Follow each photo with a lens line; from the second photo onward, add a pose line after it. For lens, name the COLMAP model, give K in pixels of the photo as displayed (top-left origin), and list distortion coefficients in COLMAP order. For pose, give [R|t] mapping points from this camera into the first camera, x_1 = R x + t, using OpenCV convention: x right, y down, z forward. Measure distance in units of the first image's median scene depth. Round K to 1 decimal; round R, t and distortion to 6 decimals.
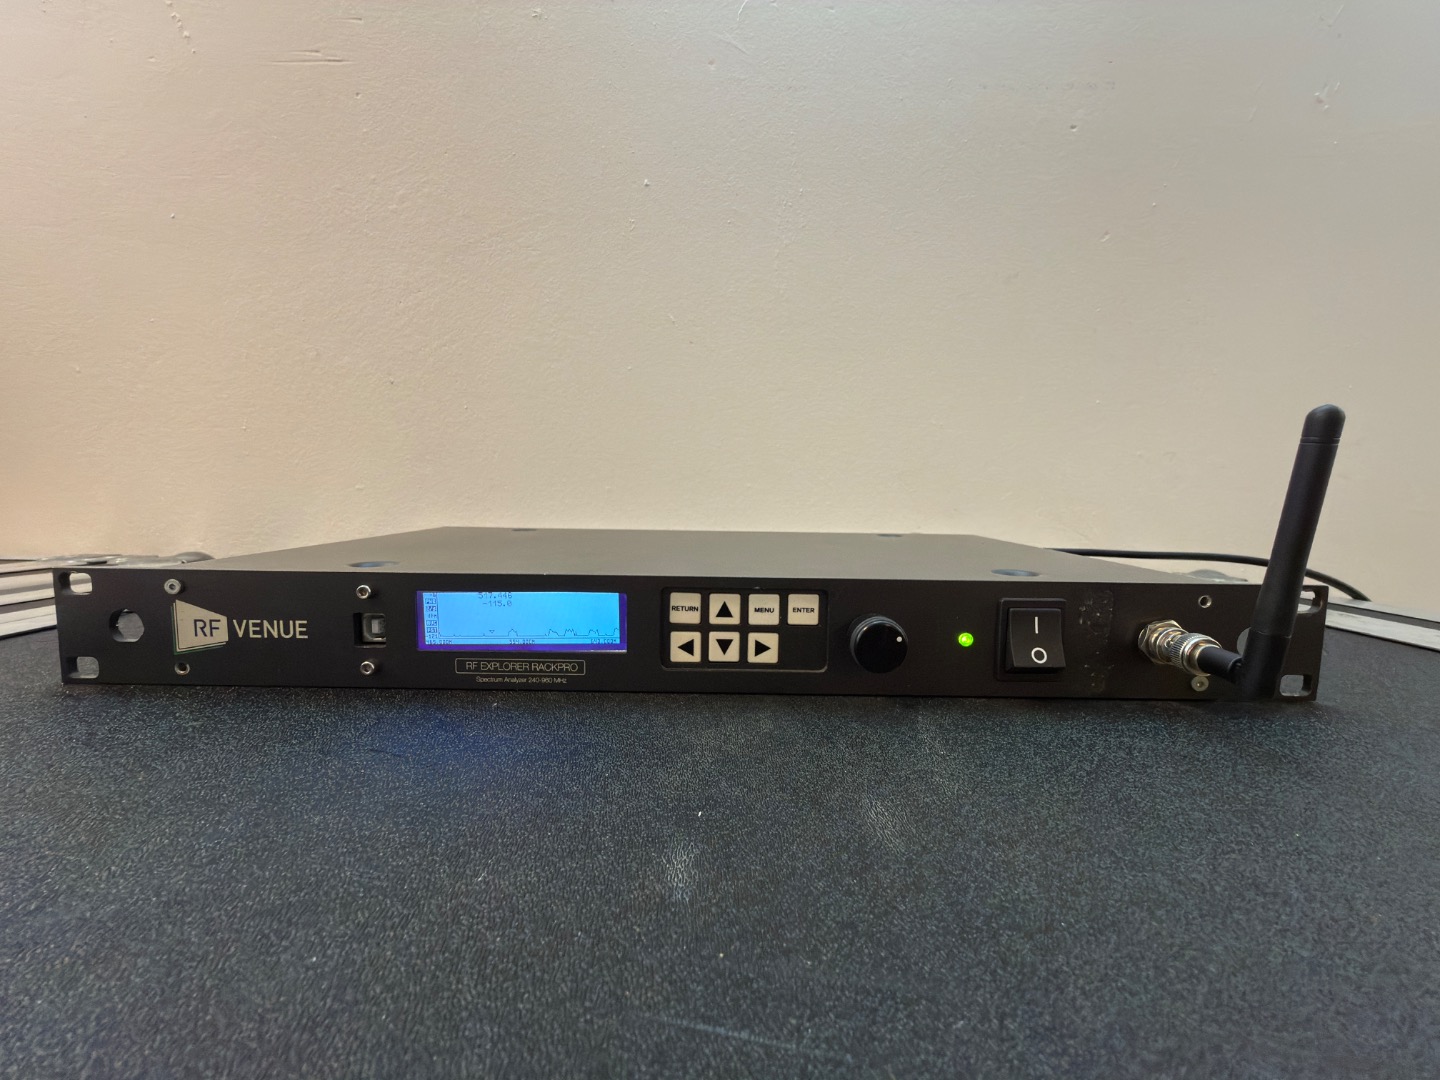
lens RADIAL K [[578.1, 0, 717.9], [0, 578.1, 544.7], [0, 0, 1]] dist [0.003043, -0.000816]
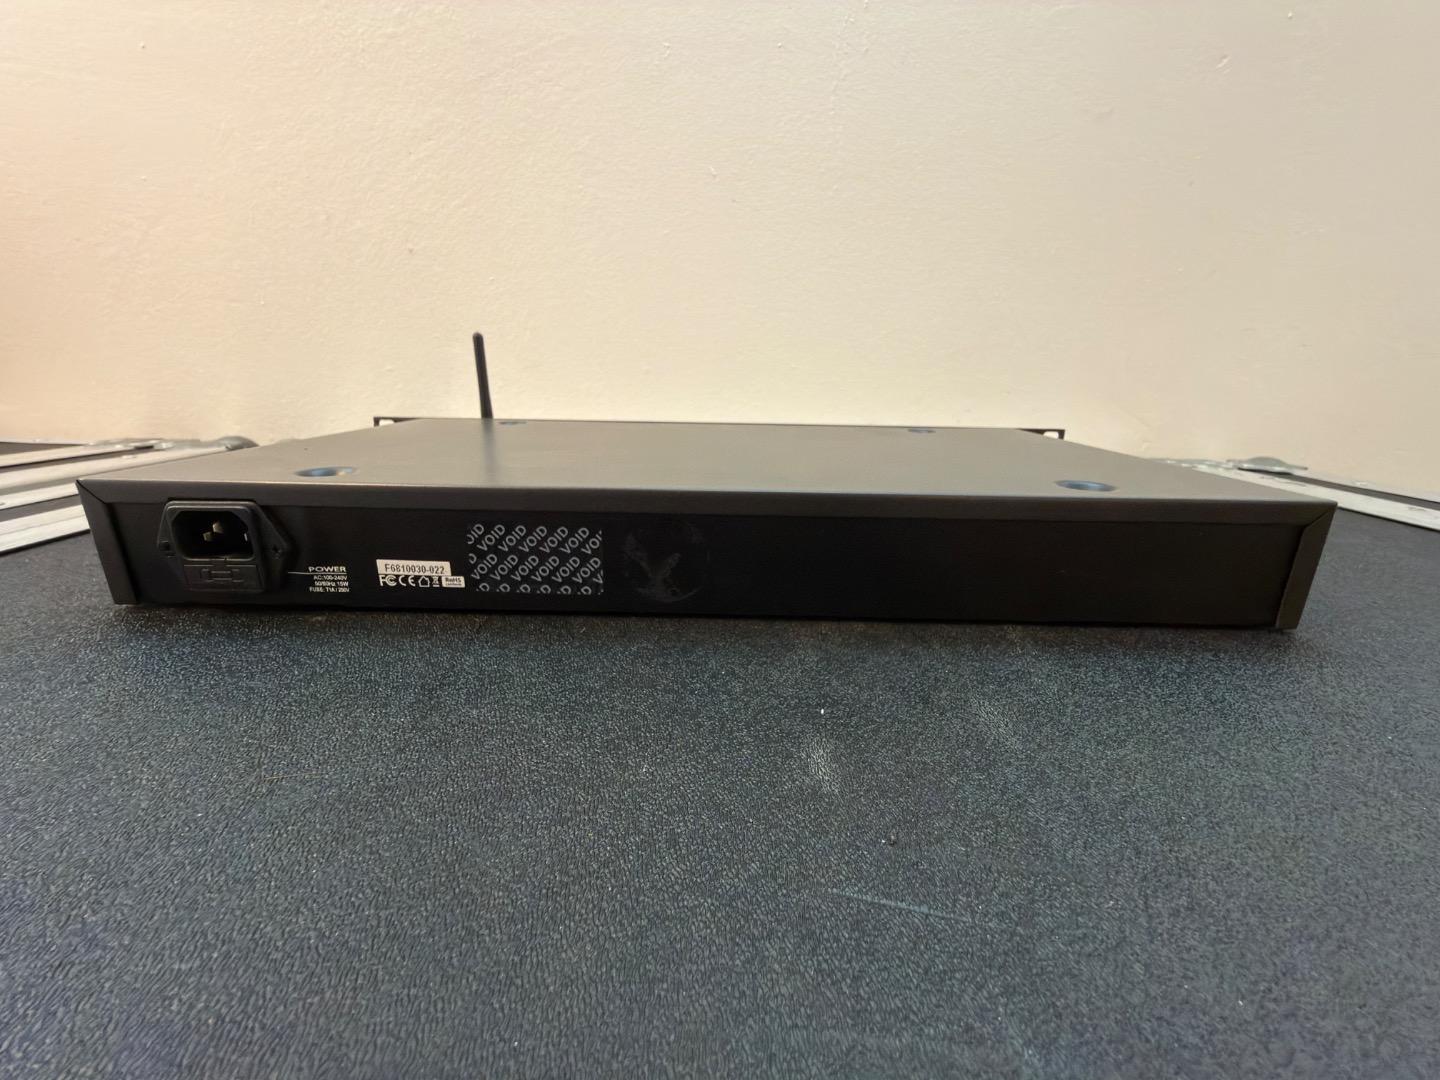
lens RADIAL K [[578.1, 0, 717.9], [0, 578.1, 545.6], [0, 0, 1]] dist [0.003043, -0.000816]
pose [[0.999781, 0.005230, -0.020267, -0.230963], [-0.000787, 0.976993, 0.213269, -0.075542], [0.020916, -0.213206, 0.976783, 0.007817]]
